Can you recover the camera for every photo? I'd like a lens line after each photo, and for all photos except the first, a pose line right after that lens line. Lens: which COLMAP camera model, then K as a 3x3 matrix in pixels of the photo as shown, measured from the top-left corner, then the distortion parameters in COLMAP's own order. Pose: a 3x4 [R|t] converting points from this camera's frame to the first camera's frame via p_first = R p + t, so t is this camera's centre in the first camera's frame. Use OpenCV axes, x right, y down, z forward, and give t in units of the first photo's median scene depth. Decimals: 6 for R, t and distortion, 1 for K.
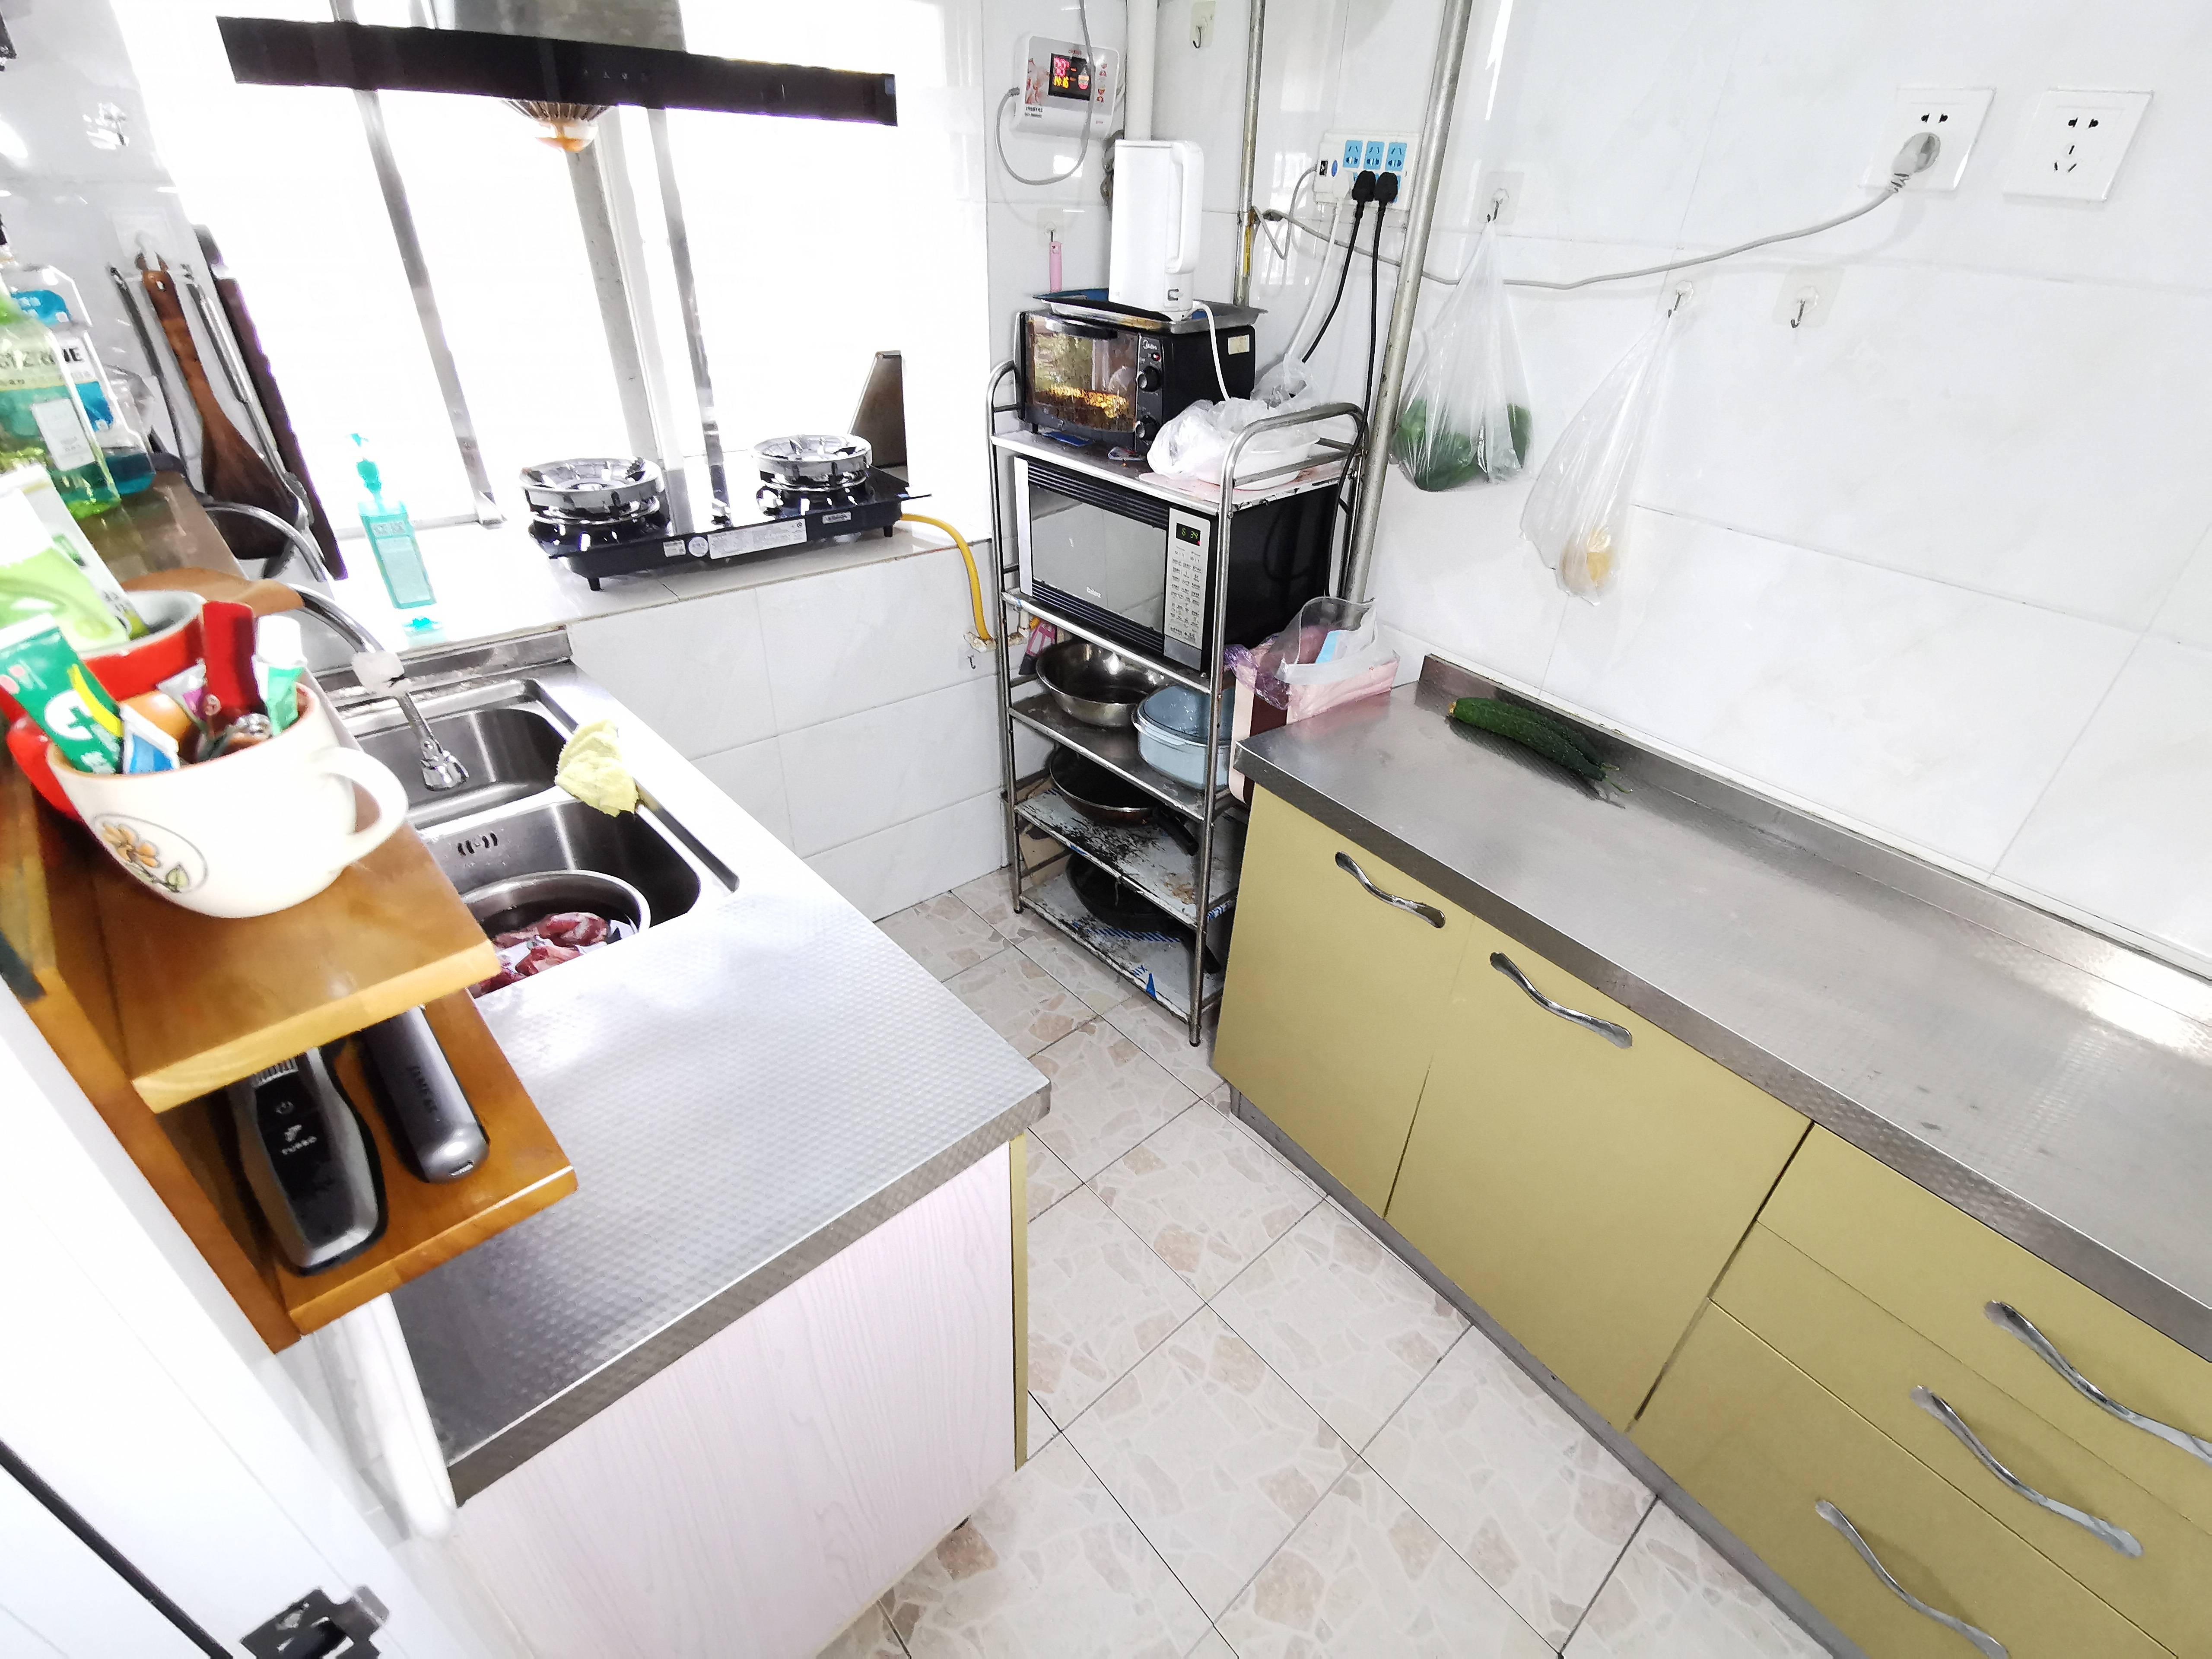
lens RADIAL K [[1024.9, 0, 1106.0], [0, 1024.9, 829.5], [0, 0, 1]] dist [0.001937, 0.000484]
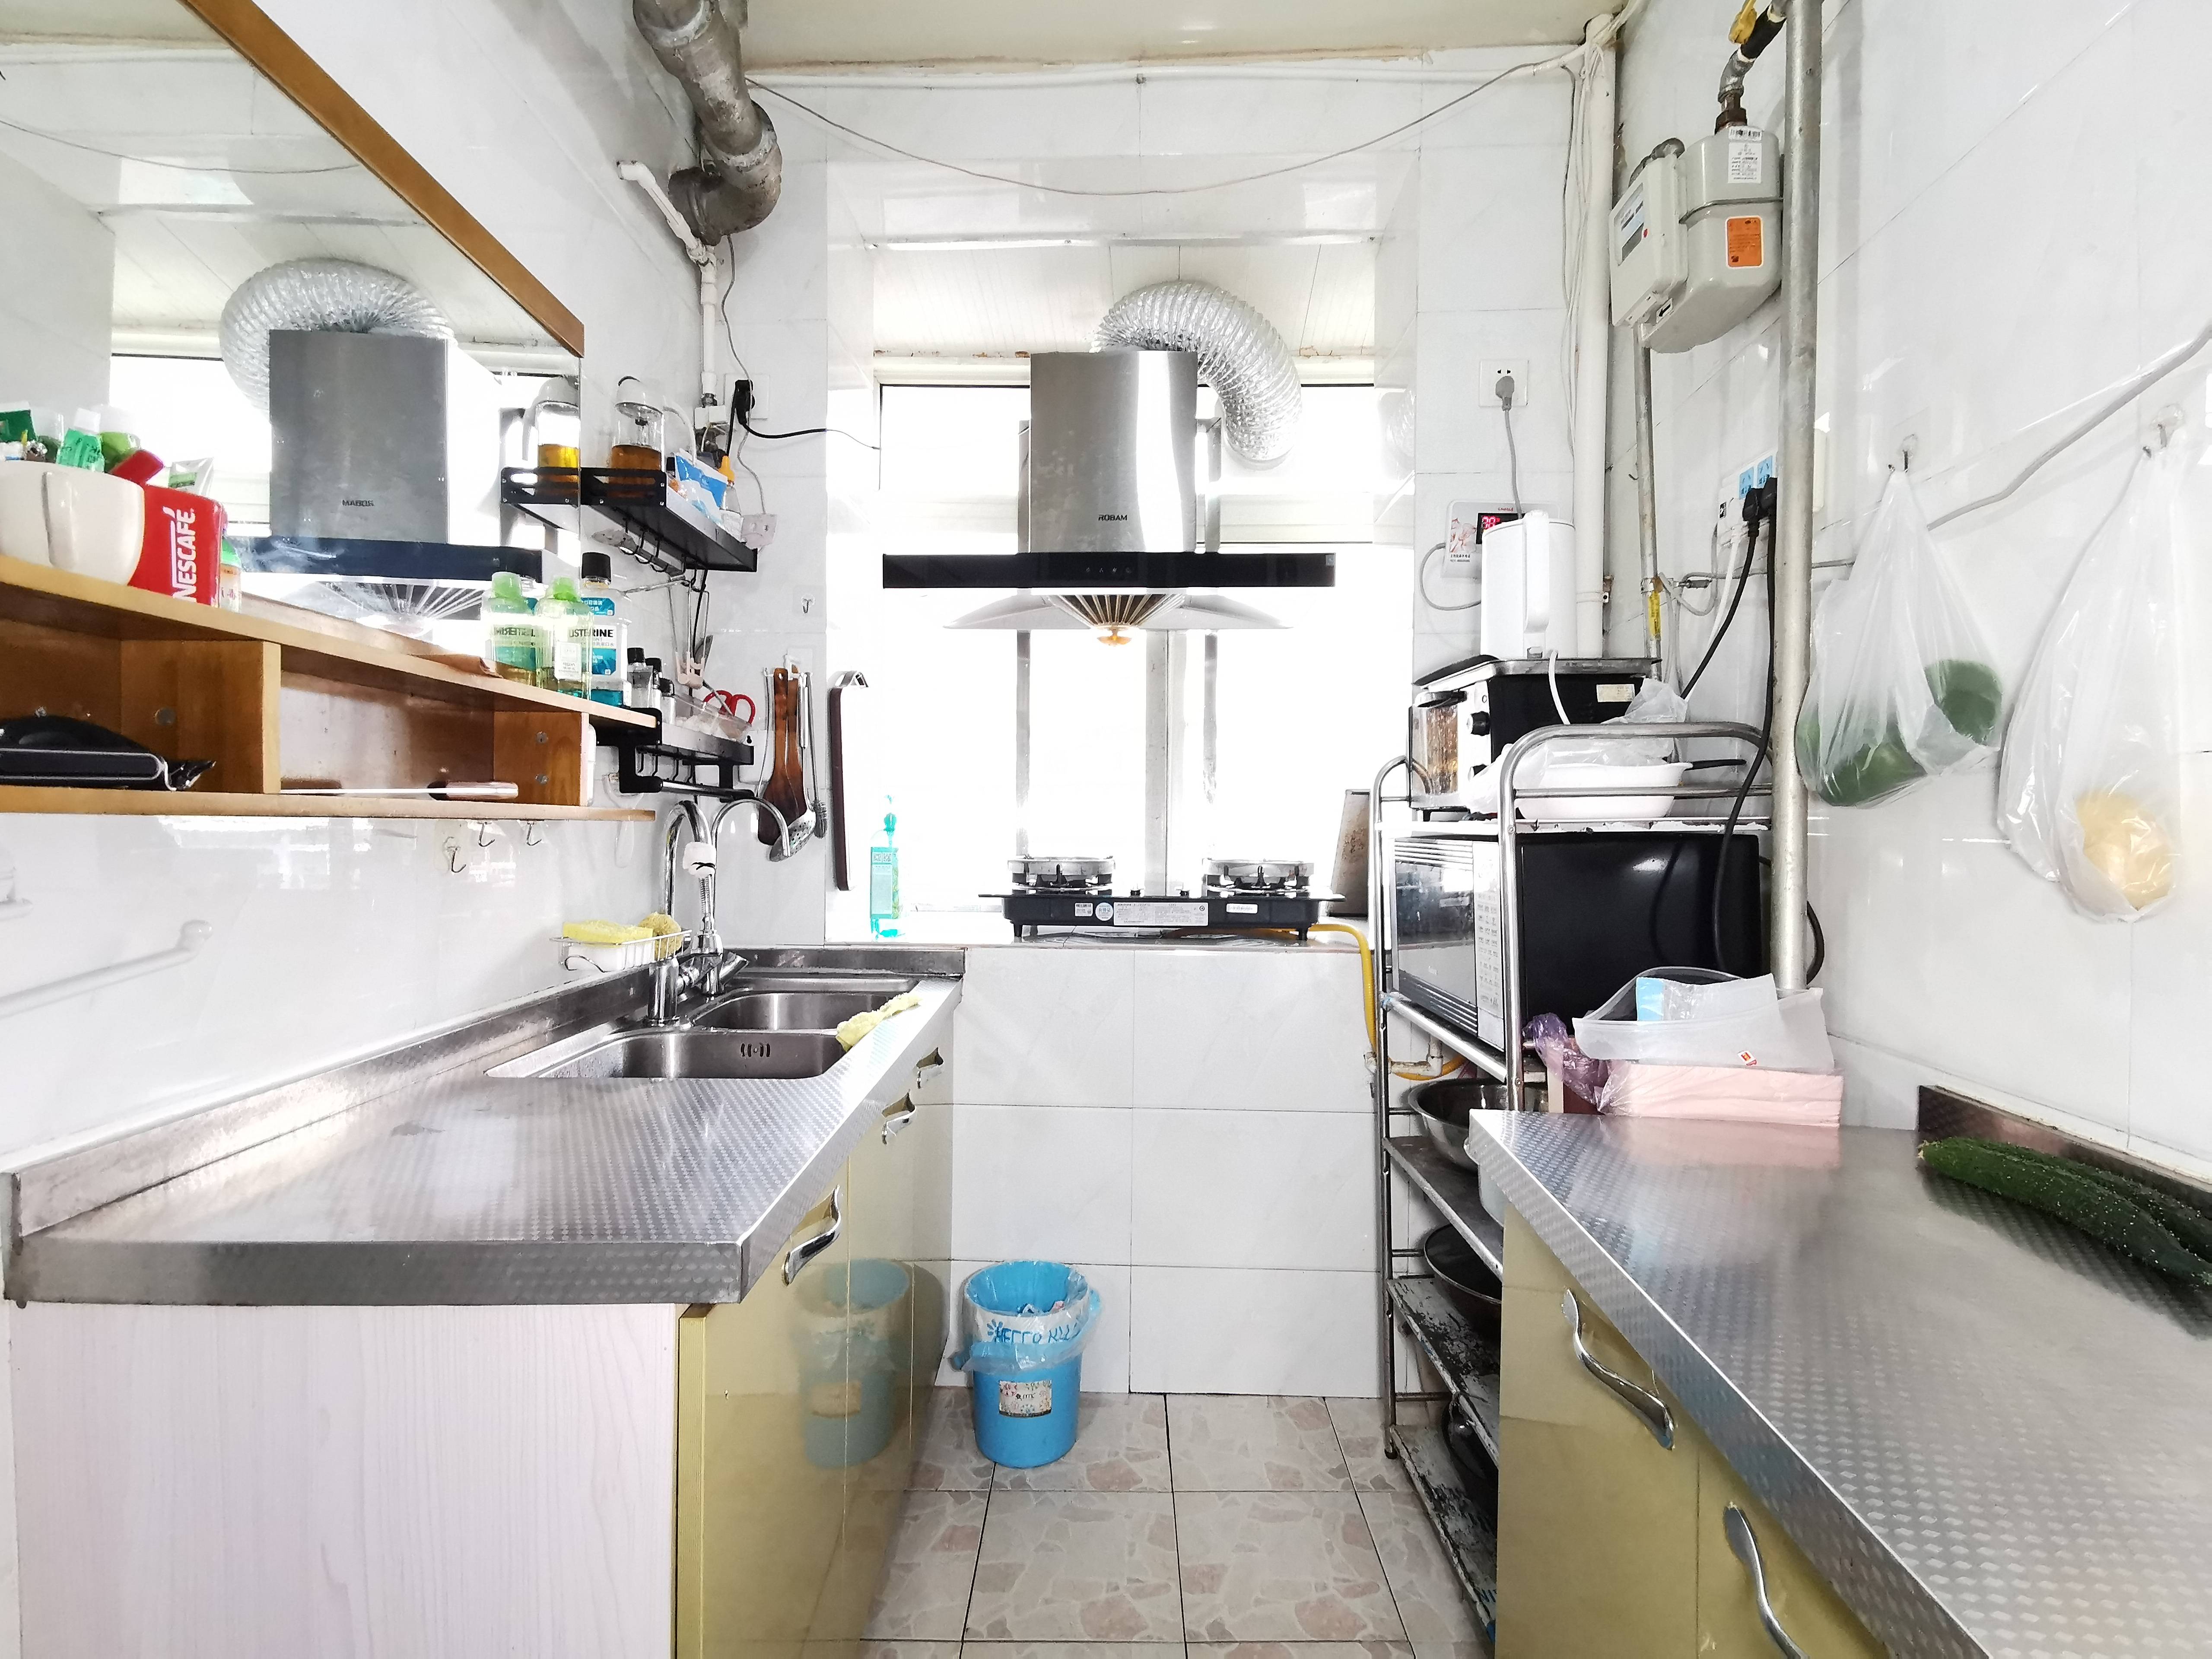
lens RADIAL K [[1024.9, 0, 1106.0], [0, 1024.9, 829.5], [0, 0, 1]] dist [0.001937, 0.000484]
pose [[0.724061, -0.038799, -0.688644, 0.383649], [-0.357351, 0.832865, -0.422653, 0.122553], [0.589946, 0.552114, 0.589180, 0.298515]]
